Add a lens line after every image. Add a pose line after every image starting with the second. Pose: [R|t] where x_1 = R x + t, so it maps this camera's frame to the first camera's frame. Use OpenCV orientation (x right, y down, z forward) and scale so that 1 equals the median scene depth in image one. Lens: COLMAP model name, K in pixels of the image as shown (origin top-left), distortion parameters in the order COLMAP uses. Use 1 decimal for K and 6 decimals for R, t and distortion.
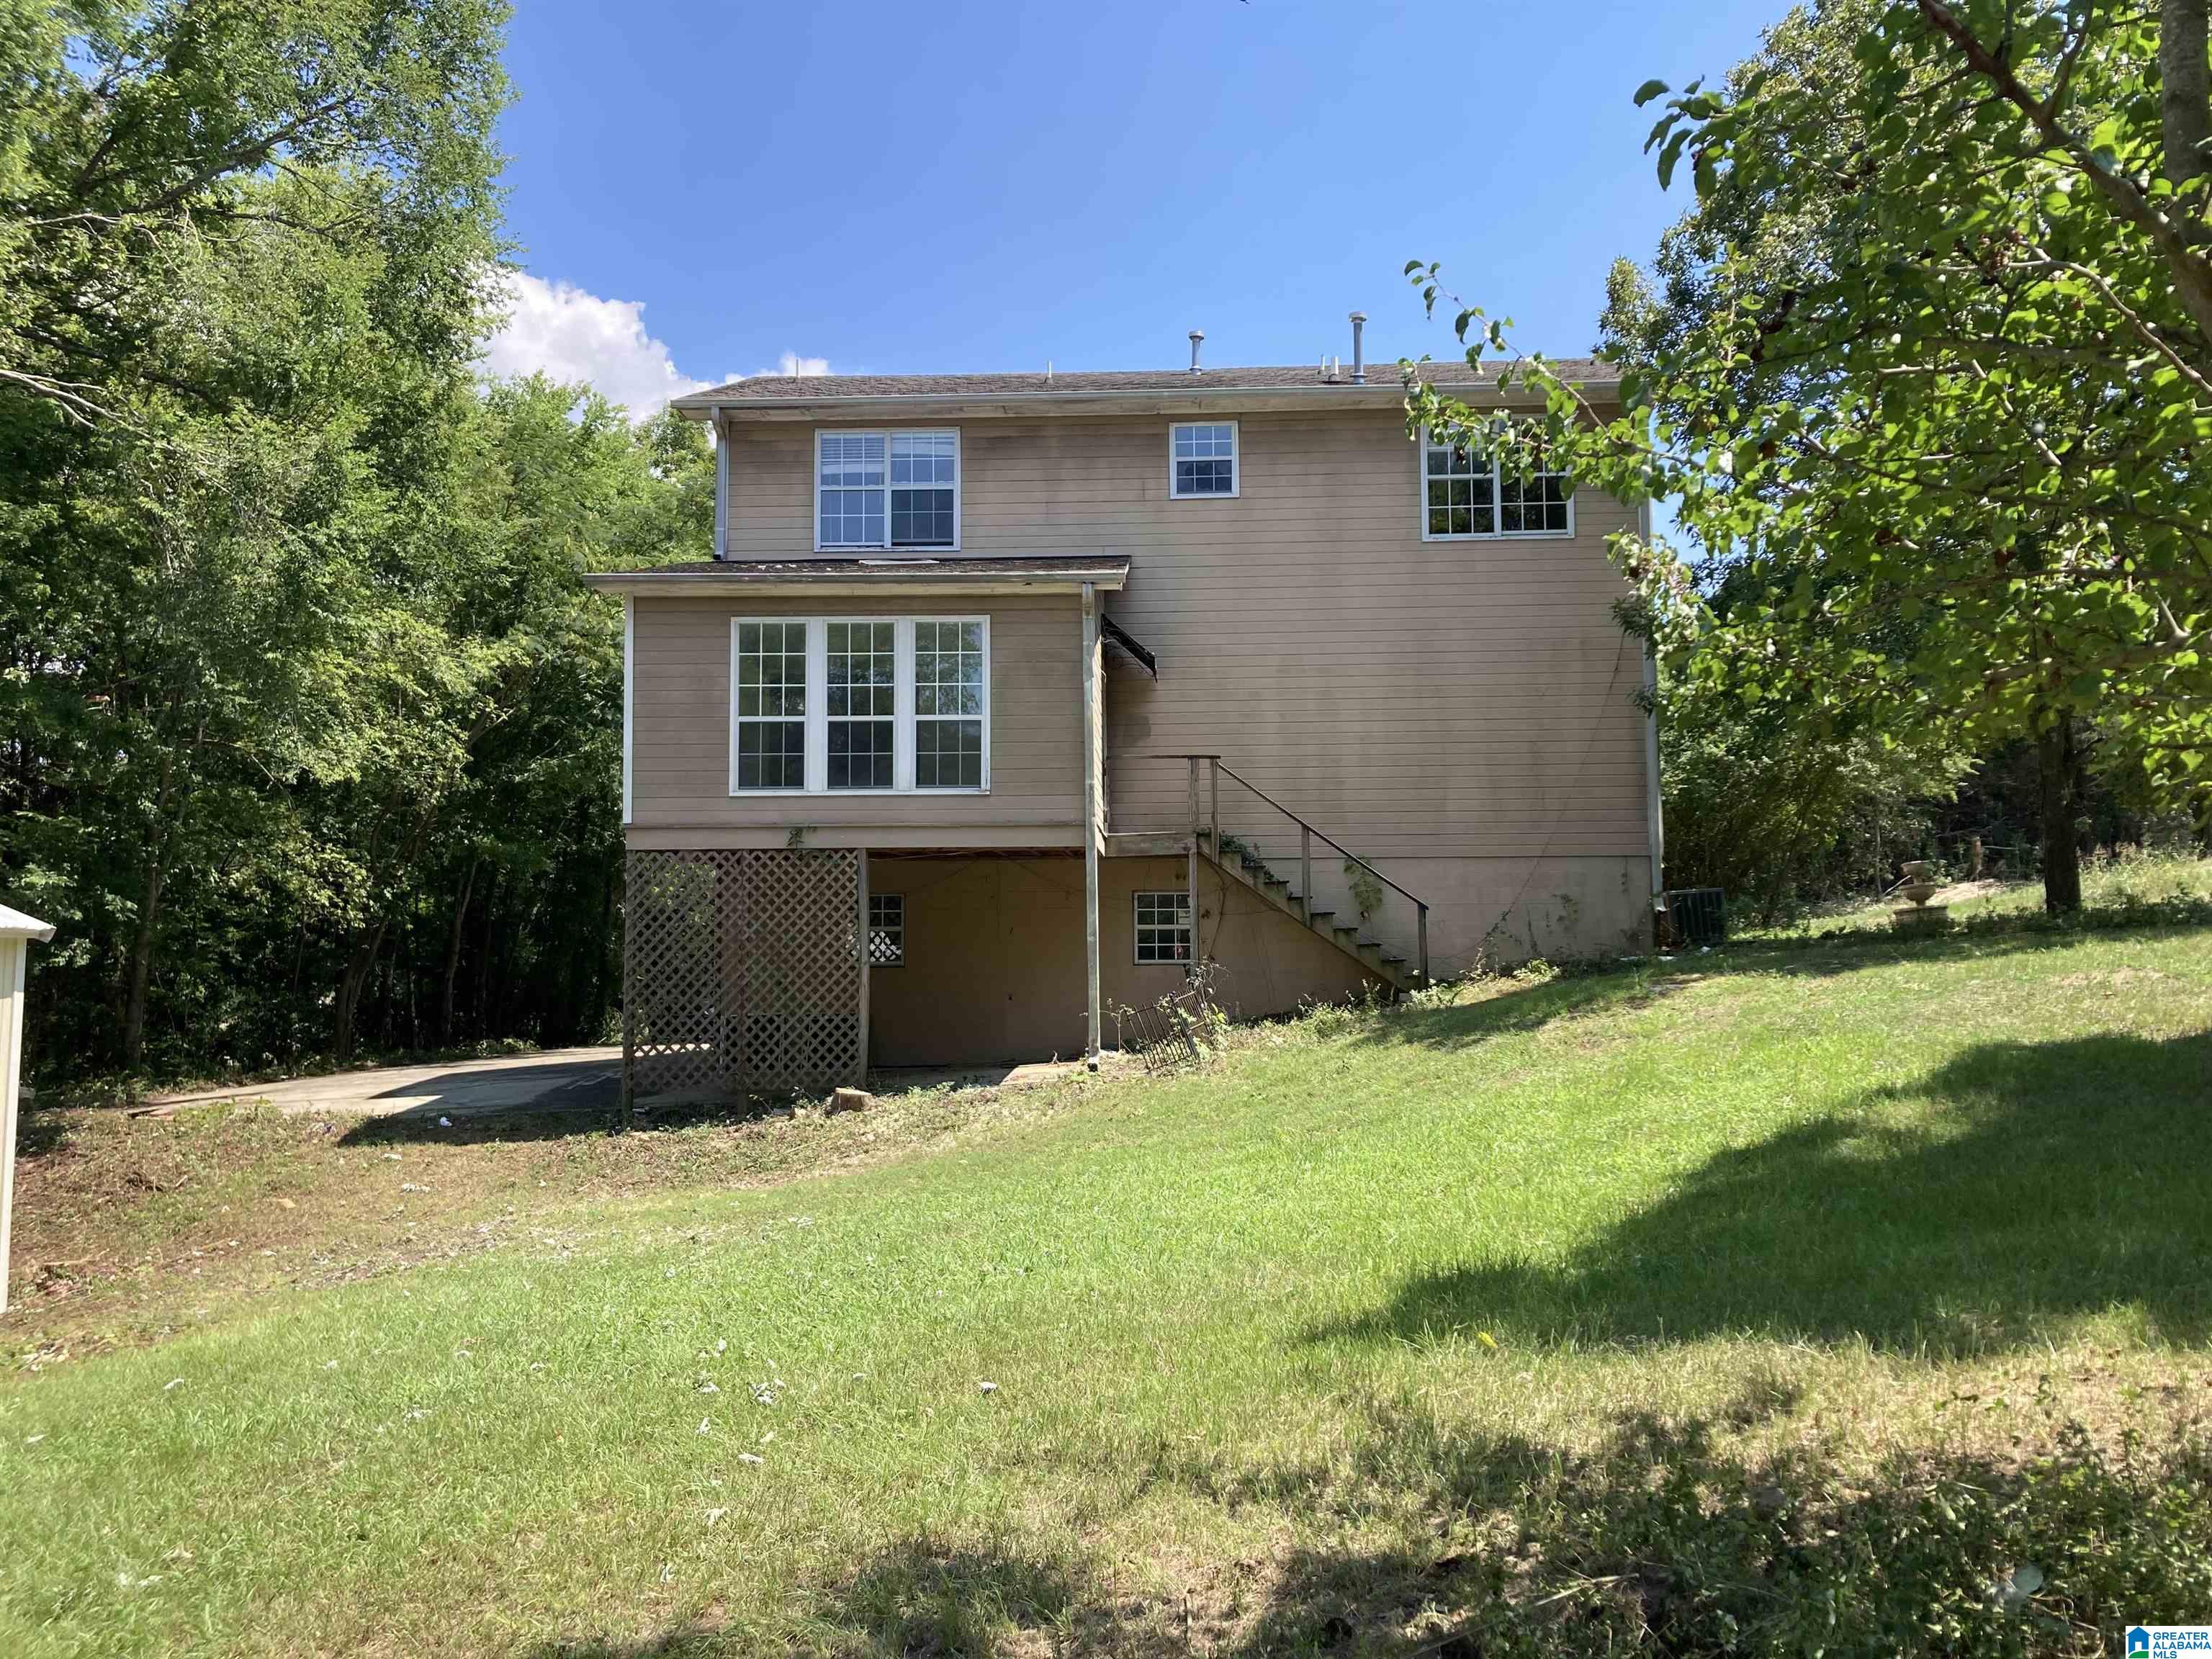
lens RADIAL K [[1784.6, 0, 1105.8], [0, 1784.6, 830.2], [0, 0, 1]] dist [0.008626, -0.009120]
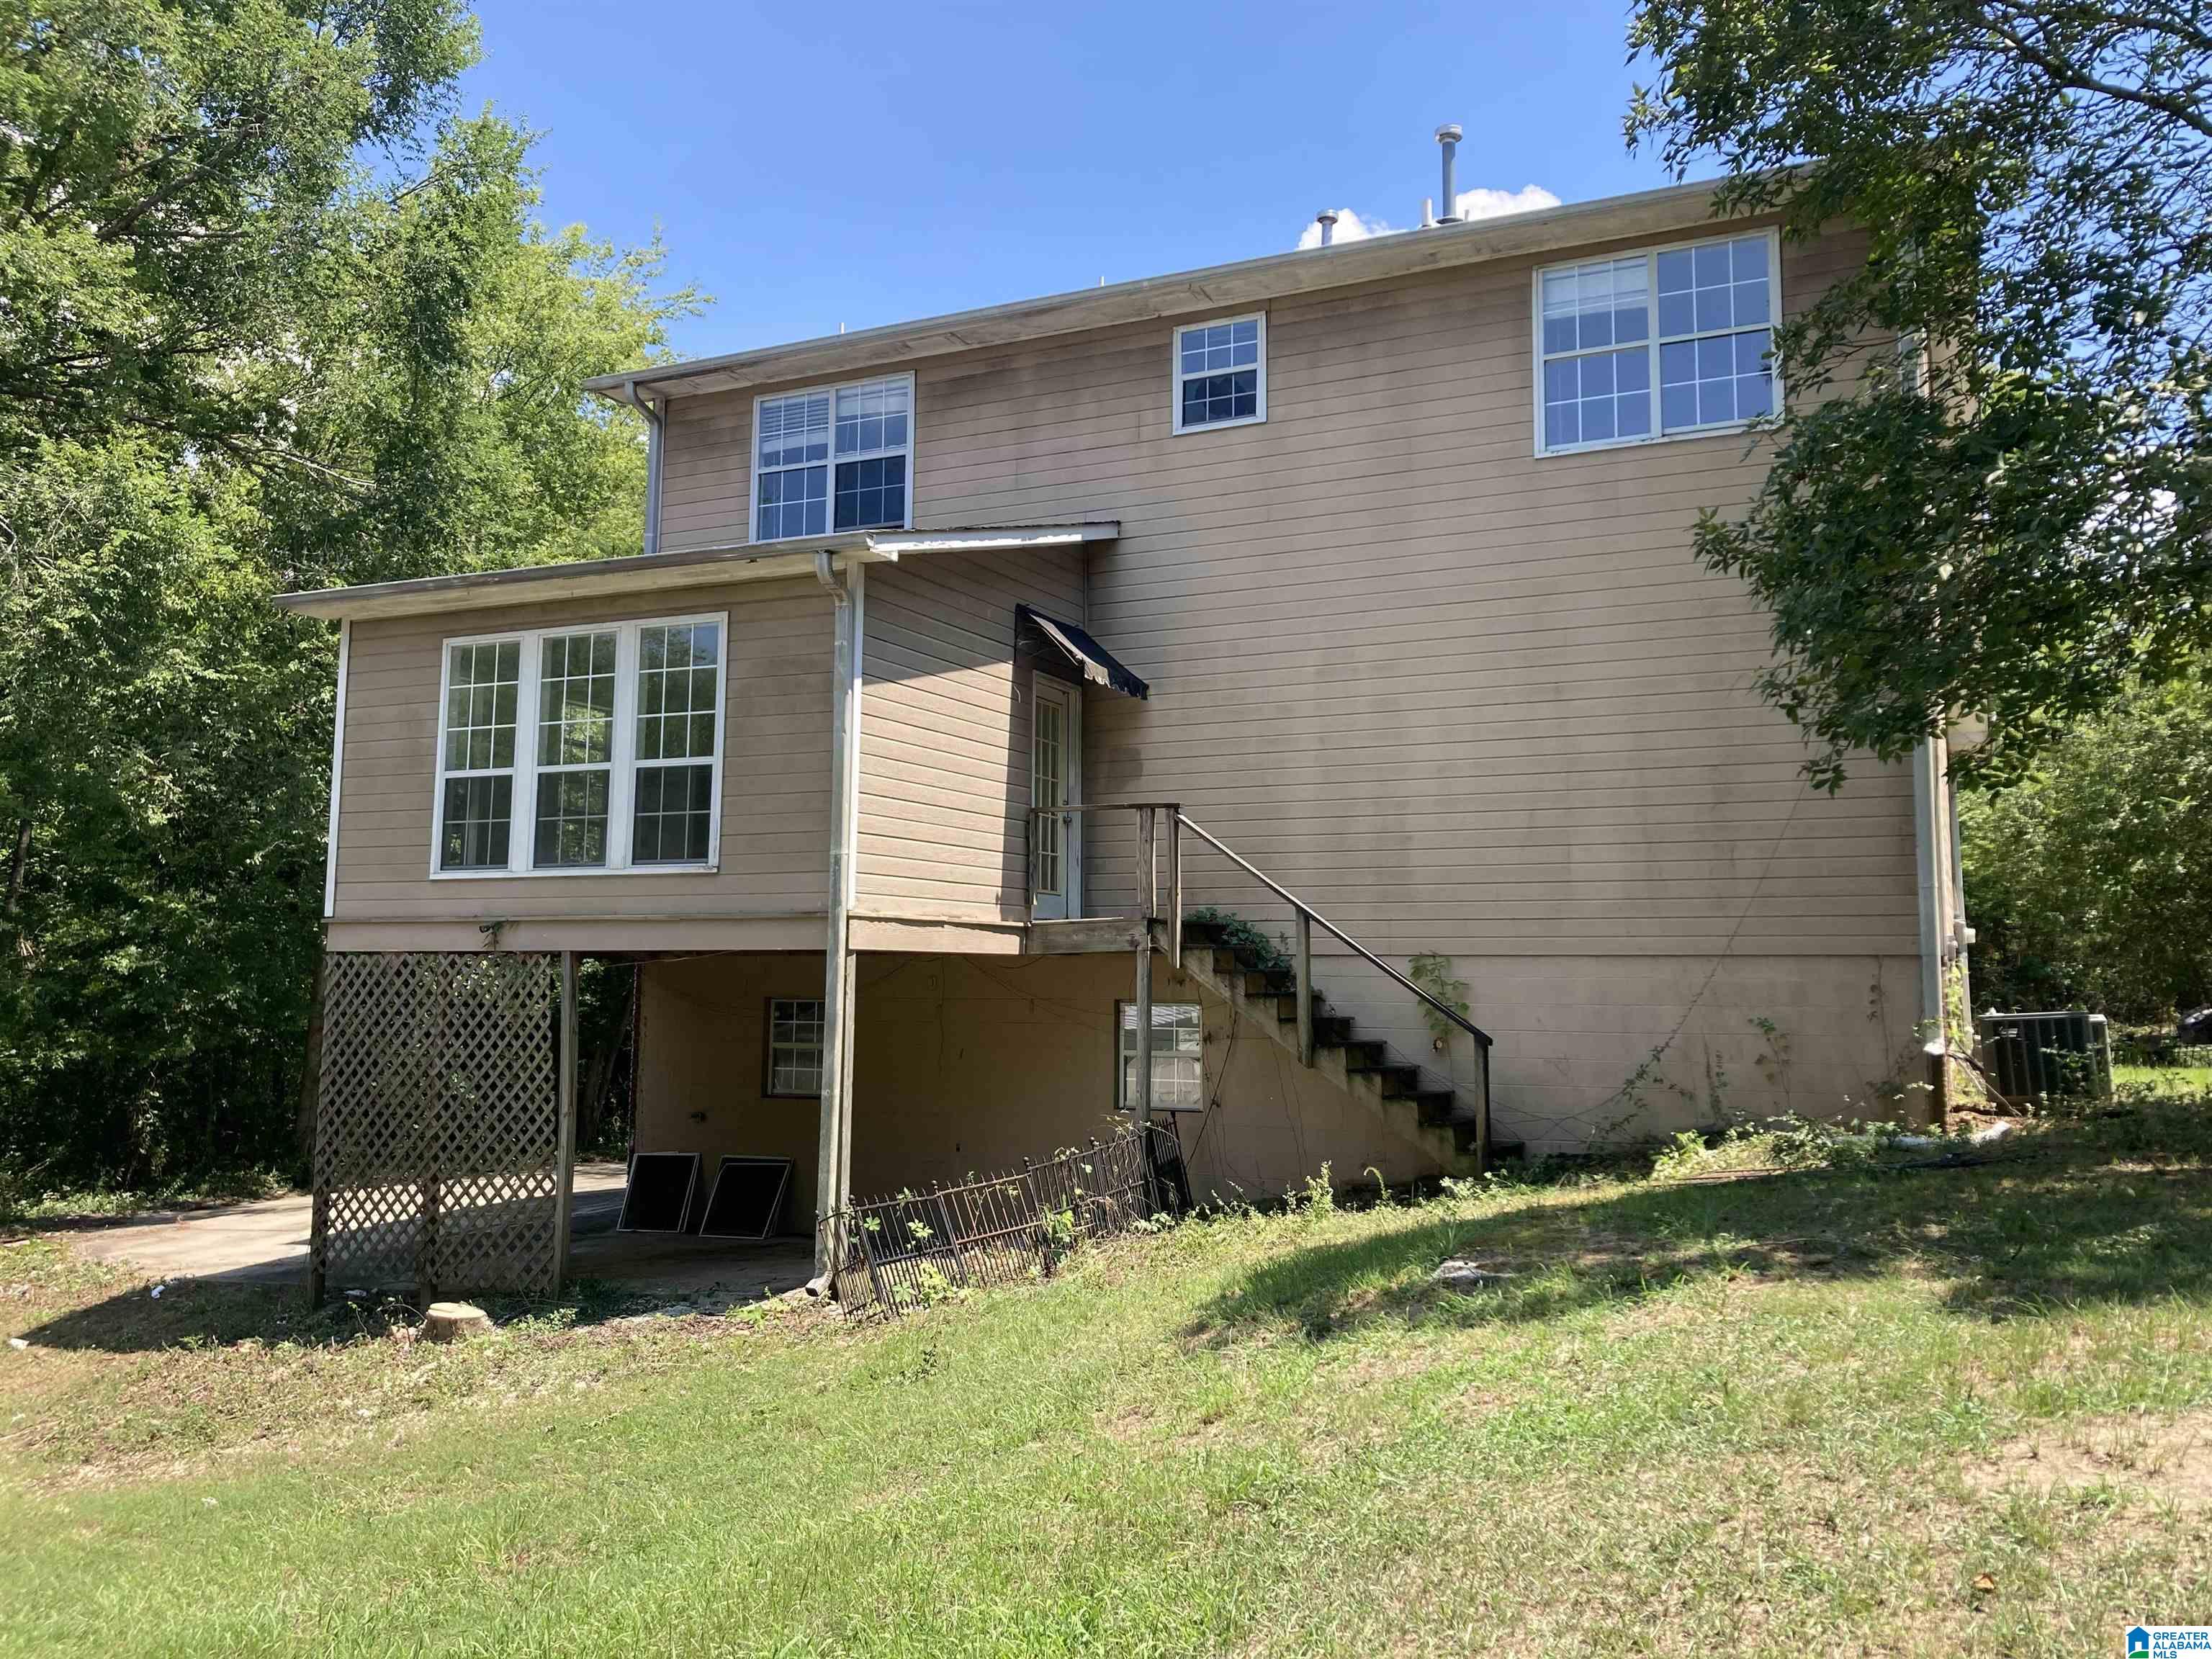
lens RADIAL K [[1784.6, 0, 1106.8], [0, 1784.6, 823.1], [0, 0, 1]] dist [0.008626, -0.009120]
pose [[0.922731, -0.023838, -0.384706, 0.280536], [0.012120, 0.999387, -0.032855, -0.012284], [0.385254, 0.025654, 0.922454, 0.357594]]
